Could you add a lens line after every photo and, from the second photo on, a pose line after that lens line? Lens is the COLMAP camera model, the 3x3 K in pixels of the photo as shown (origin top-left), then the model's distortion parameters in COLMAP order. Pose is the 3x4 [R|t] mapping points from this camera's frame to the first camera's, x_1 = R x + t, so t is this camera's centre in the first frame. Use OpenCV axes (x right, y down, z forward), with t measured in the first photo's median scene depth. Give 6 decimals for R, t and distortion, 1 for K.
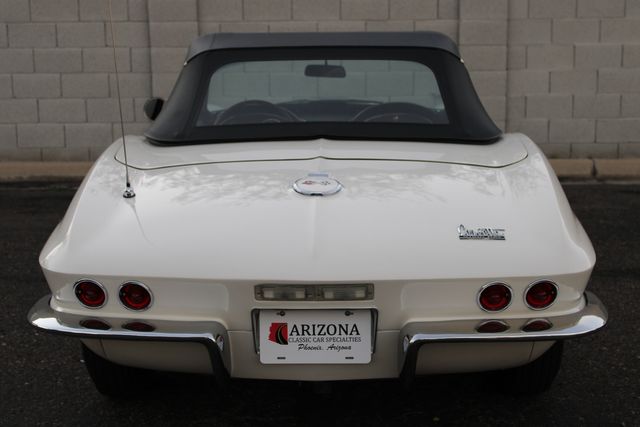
lens RADIAL K [[1105.8, 0, 331.7], [0, 1105.8, 220.2], [0, 0, 1]] dist [-0.053232, 0.000000]
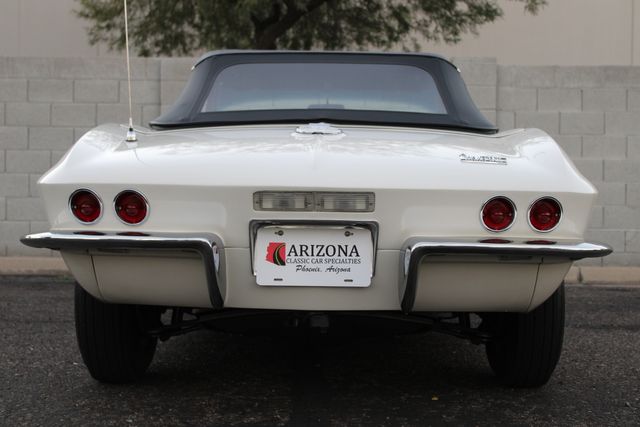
lens RADIAL K [[1030.1, 0, 331.0], [0, 1030.1, 192.9], [0, 0, 1]] dist [-0.077283, 0.000000]
pose [[0.999809, 0.019465, 0.001484, -0.002096], [-0.018765, 0.979237, -0.201846, 0.231999], [-0.005382, 0.201780, 0.979416, 0.100938]]
